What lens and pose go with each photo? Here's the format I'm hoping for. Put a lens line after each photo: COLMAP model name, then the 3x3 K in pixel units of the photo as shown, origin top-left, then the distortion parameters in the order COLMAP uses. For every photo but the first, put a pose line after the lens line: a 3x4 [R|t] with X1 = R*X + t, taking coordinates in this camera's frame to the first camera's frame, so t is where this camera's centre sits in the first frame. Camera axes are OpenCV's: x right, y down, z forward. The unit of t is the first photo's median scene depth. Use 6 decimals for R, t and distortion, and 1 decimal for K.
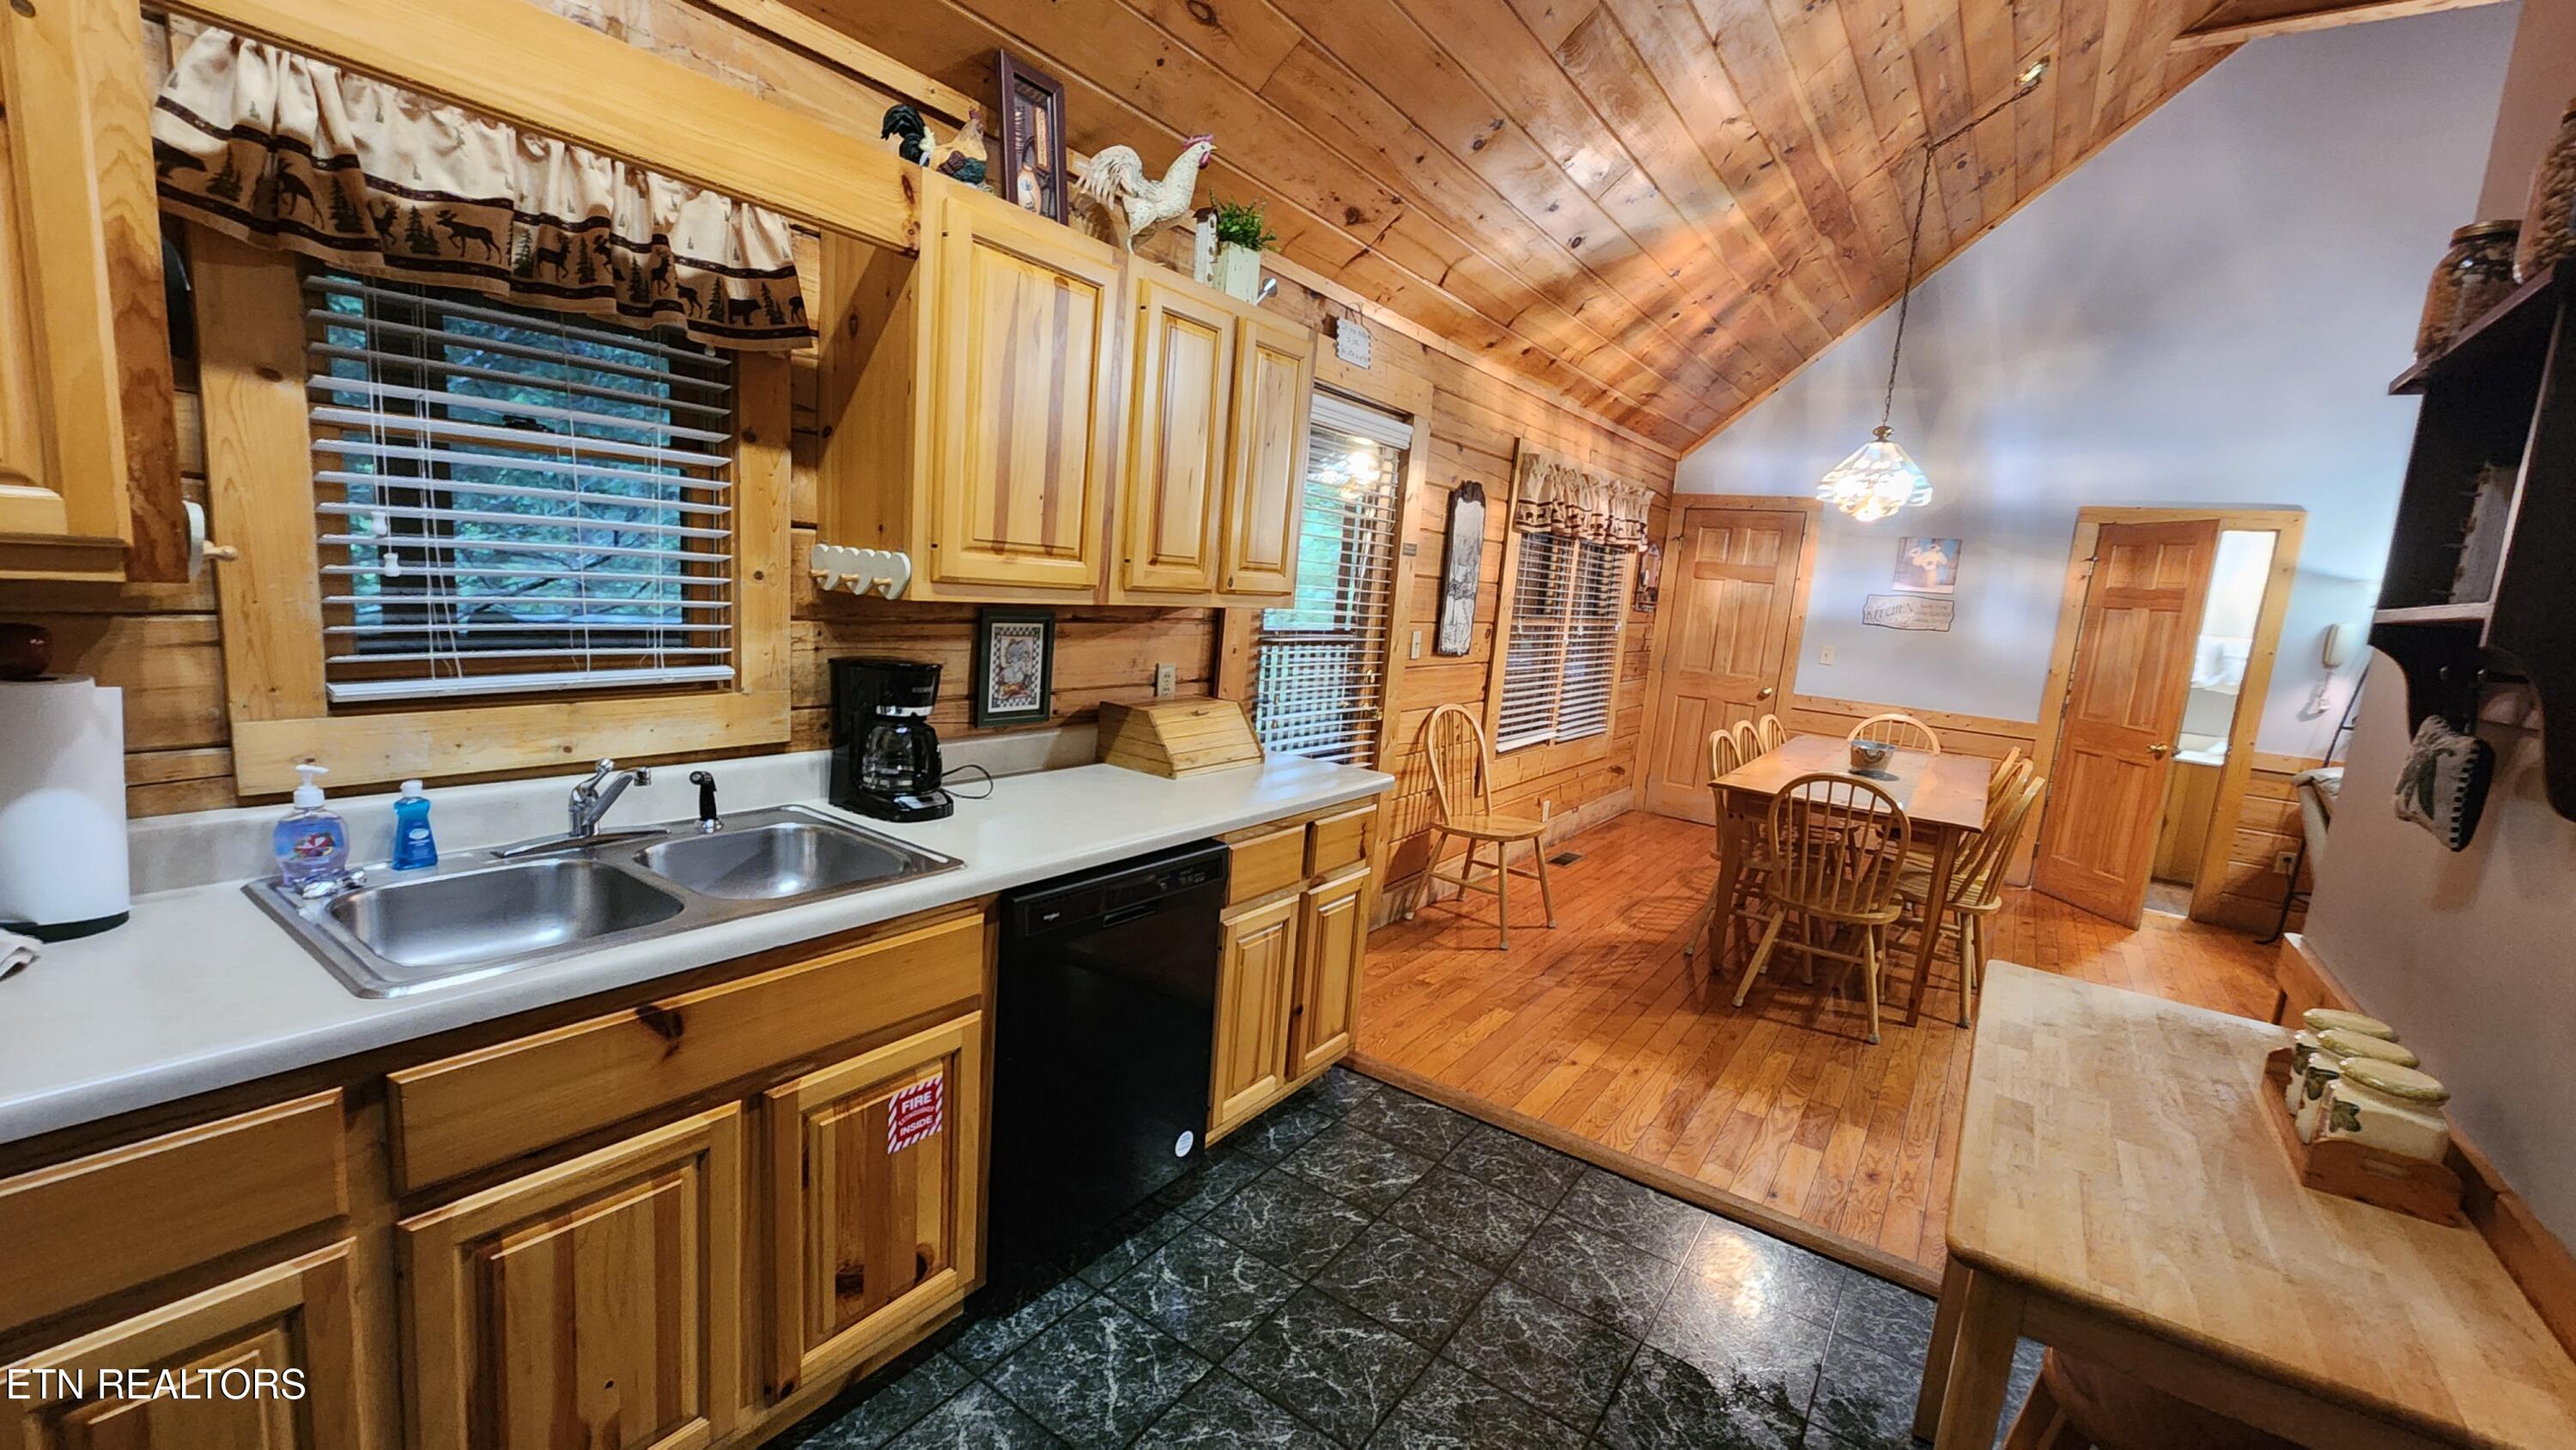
lens RADIAL K [[1057.6, 0, 1285.8], [0, 1057.6, 739.1], [0, 0, 1]] dist [0.004985, 0.000073]
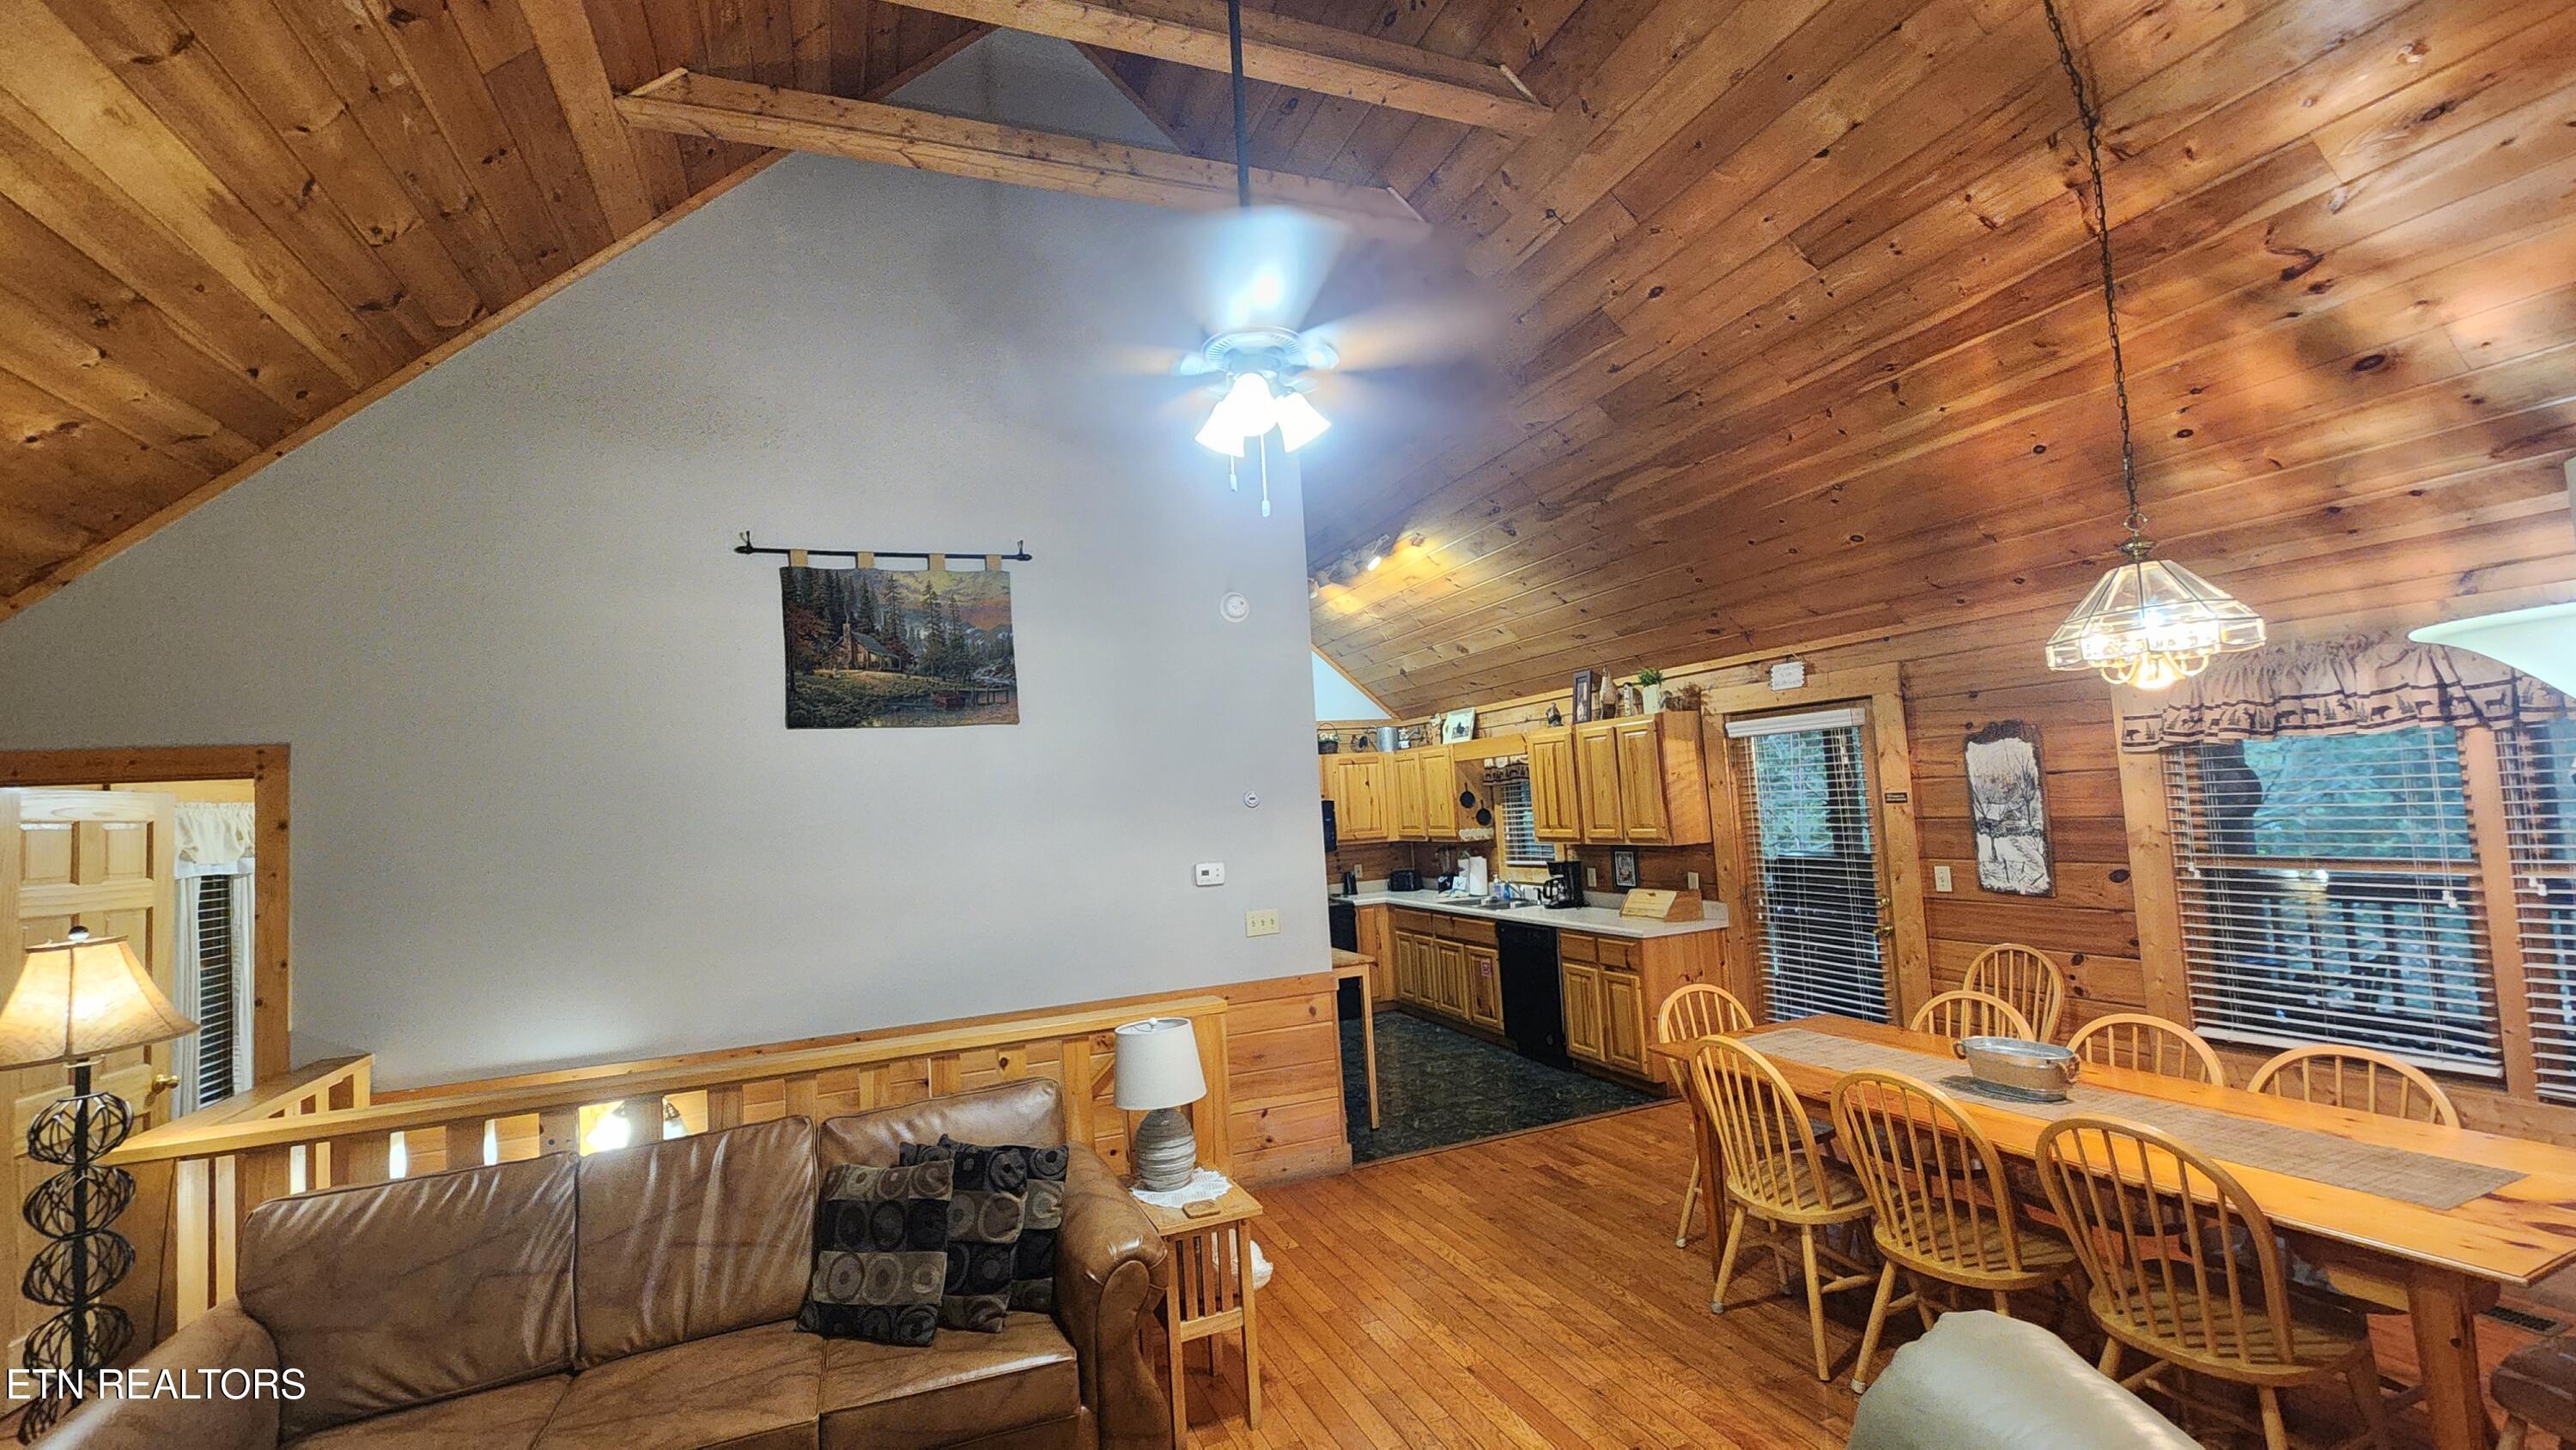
lens RADIAL K [[1057.6, 0, 1274.4], [0, 1057.6, 737.7], [0, 0, 1]] dist [0.004985, 0.000073]
pose [[-0.551212, -0.097035, -0.828703, 1.452400], [-0.115262, 0.992547, -0.039553, -0.111831], [0.826365, 0.073716, -0.558289, 1.031482]]
